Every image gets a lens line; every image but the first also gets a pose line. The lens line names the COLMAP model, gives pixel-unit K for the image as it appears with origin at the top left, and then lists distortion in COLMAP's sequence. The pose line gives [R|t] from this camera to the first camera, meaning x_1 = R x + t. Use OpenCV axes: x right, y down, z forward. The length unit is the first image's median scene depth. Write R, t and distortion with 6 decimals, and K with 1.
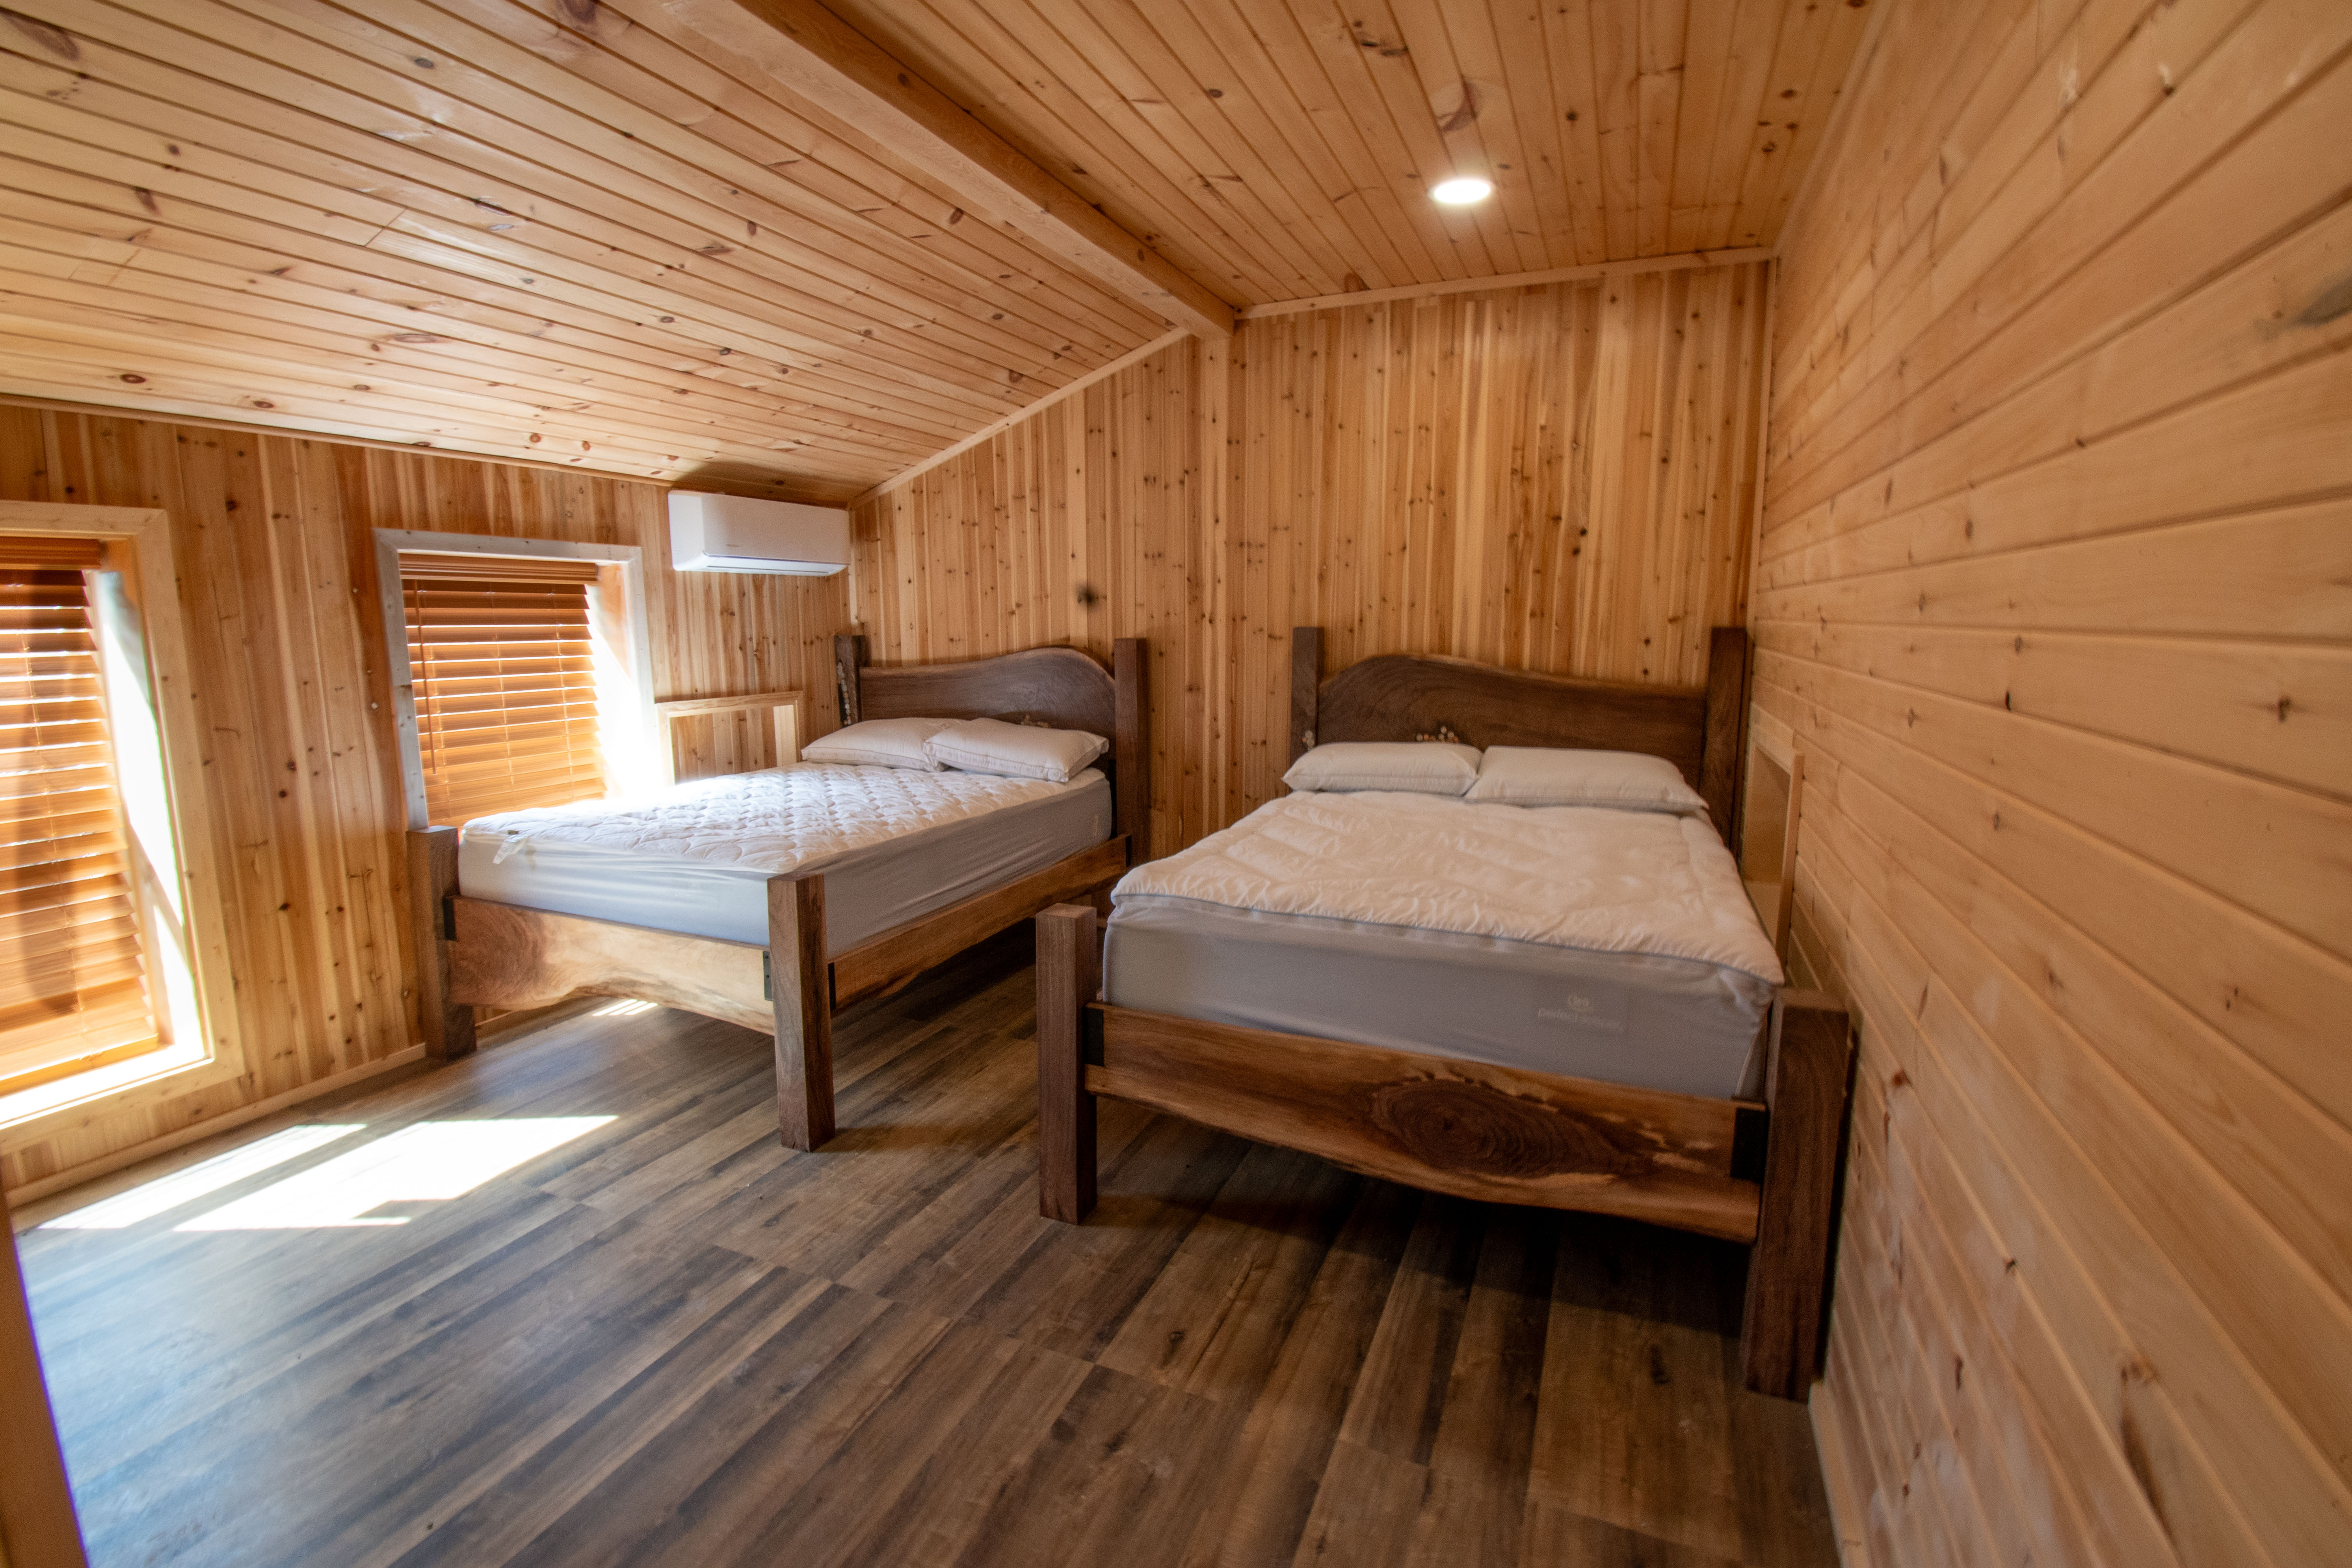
lens RADIAL K [[1035.9, 0, 1175.0], [0, 1035.9, 779.4], [0, 0, 1]] dist [0.021828, -0.022941]
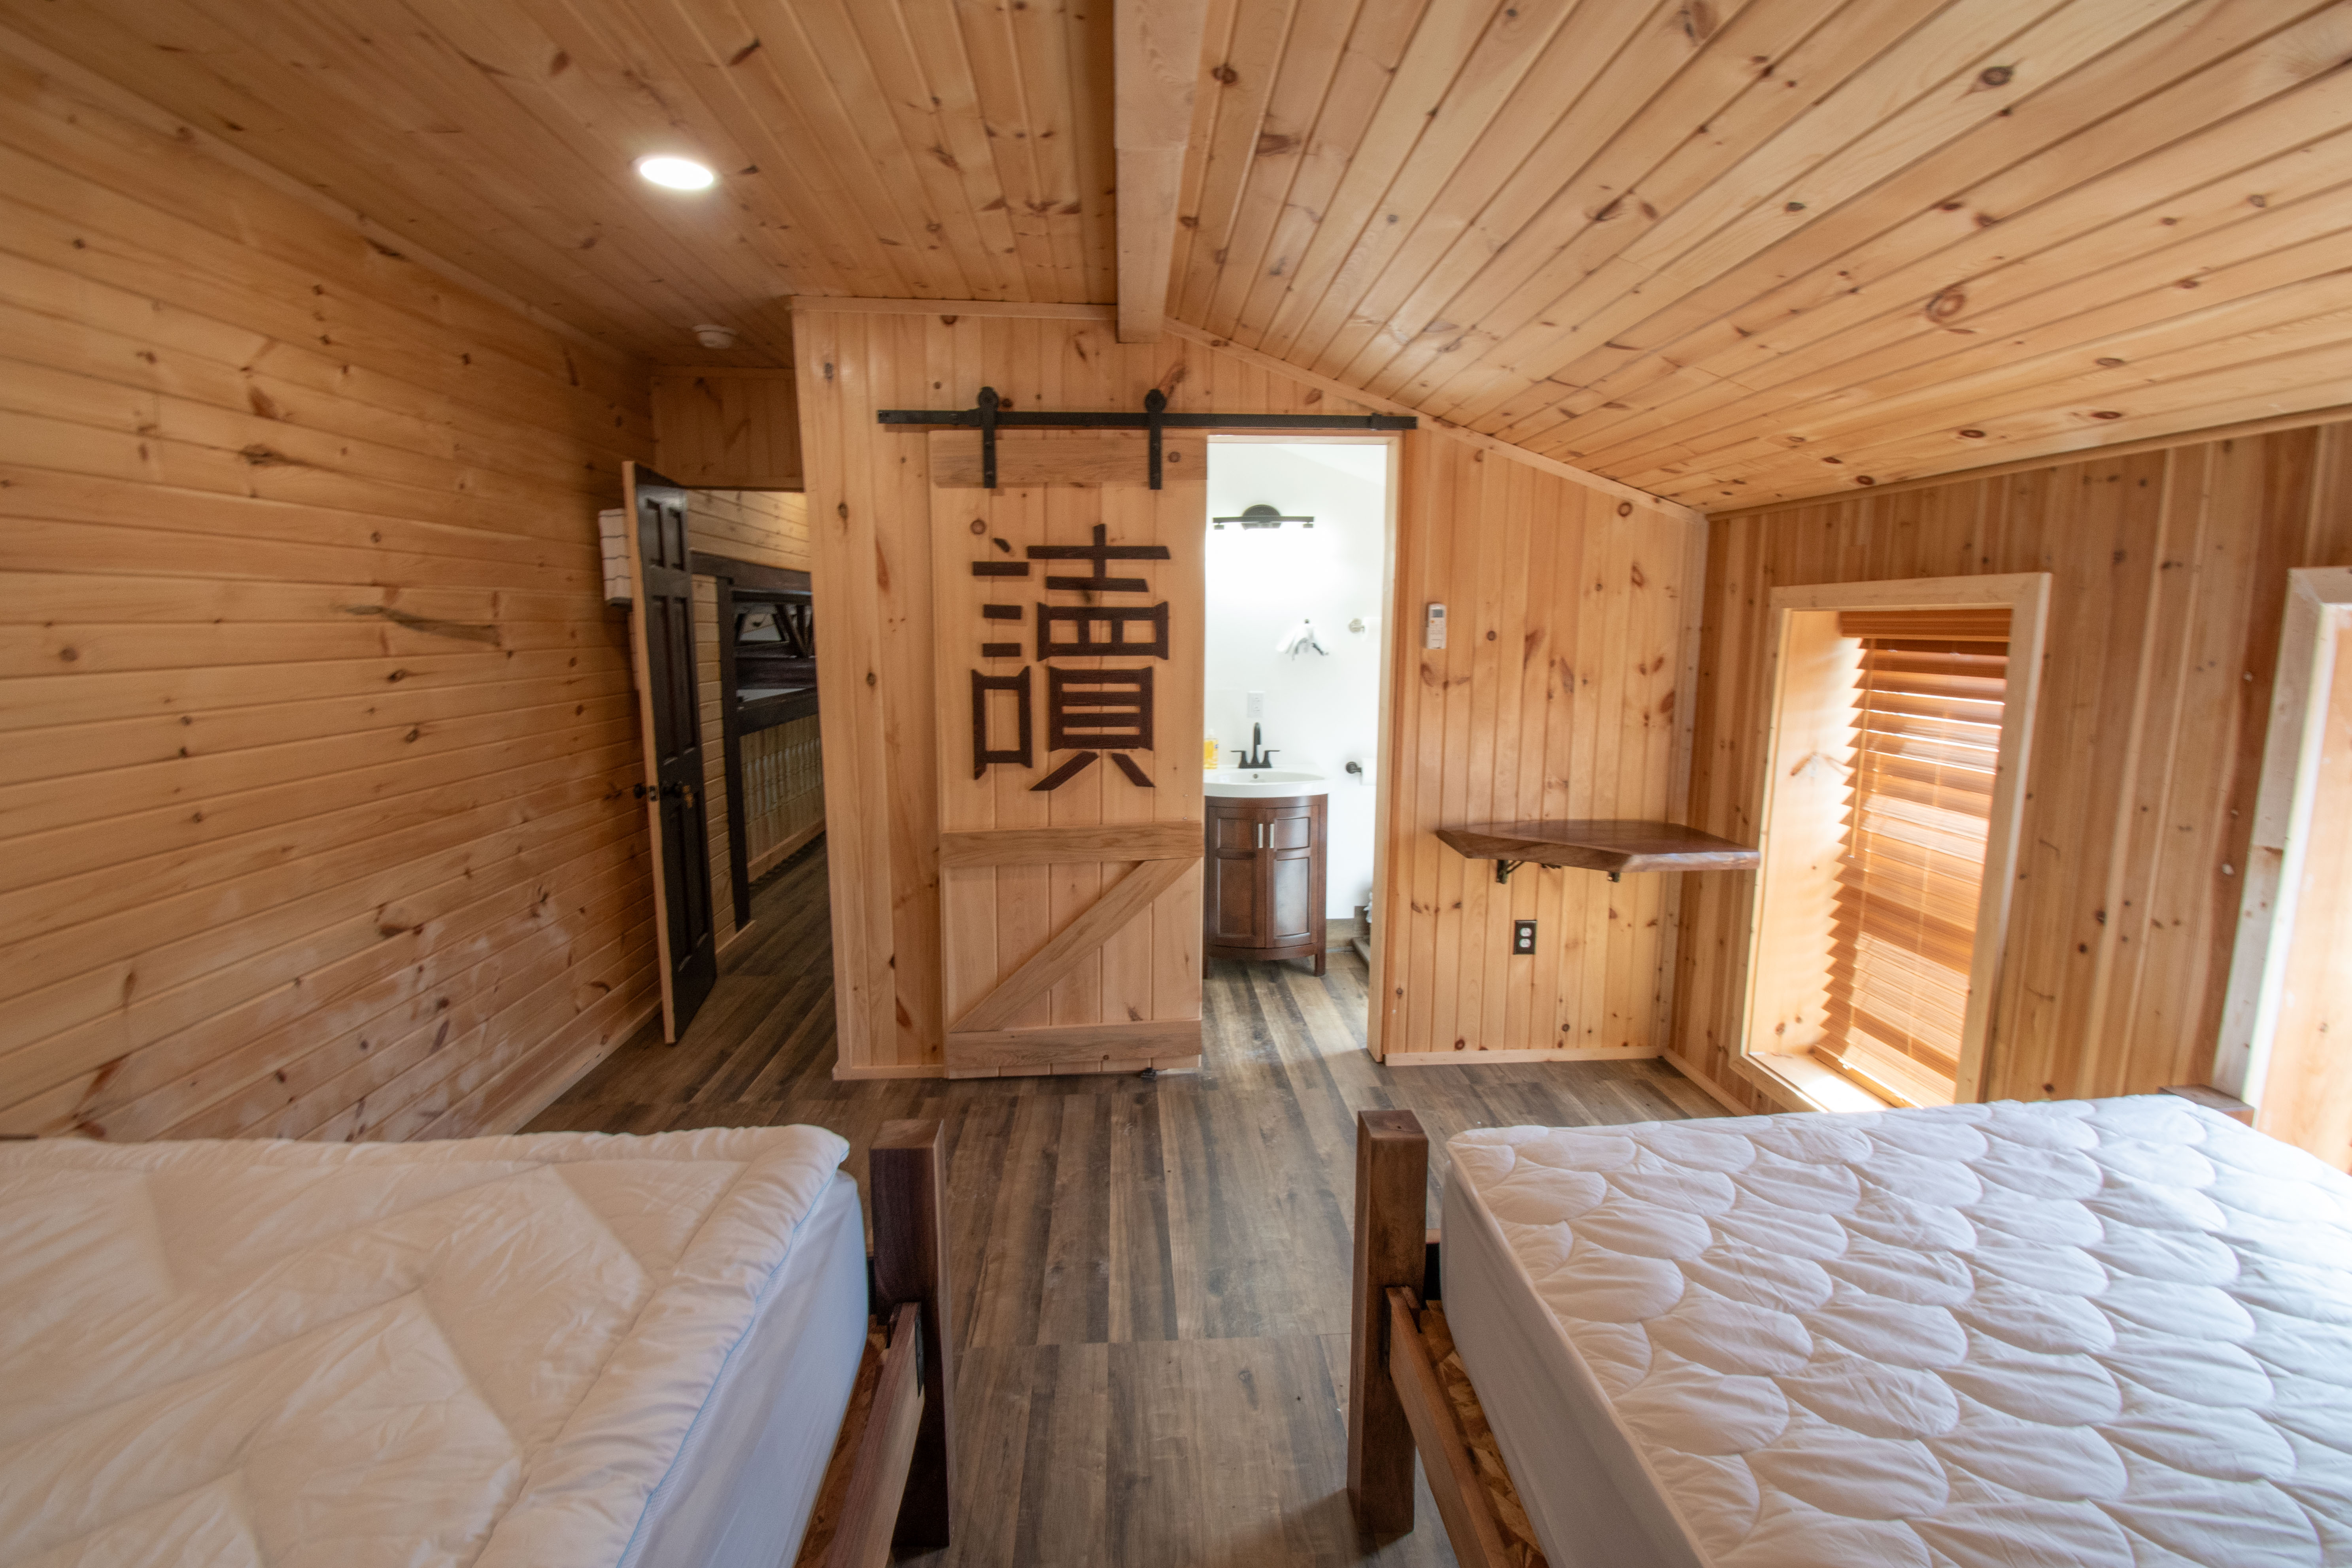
lens RADIAL K [[1035.9, 0, 1175.0], [0, 1035.9, 779.4], [0, 0, 1]] dist [0.021828, -0.022941]
pose [[-0.893724, 0.066181, -0.443709, 0.028974], [-0.070903, 0.955791, 0.285372, -0.291627], [0.442979, 0.286504, -0.849521, 1.450184]]
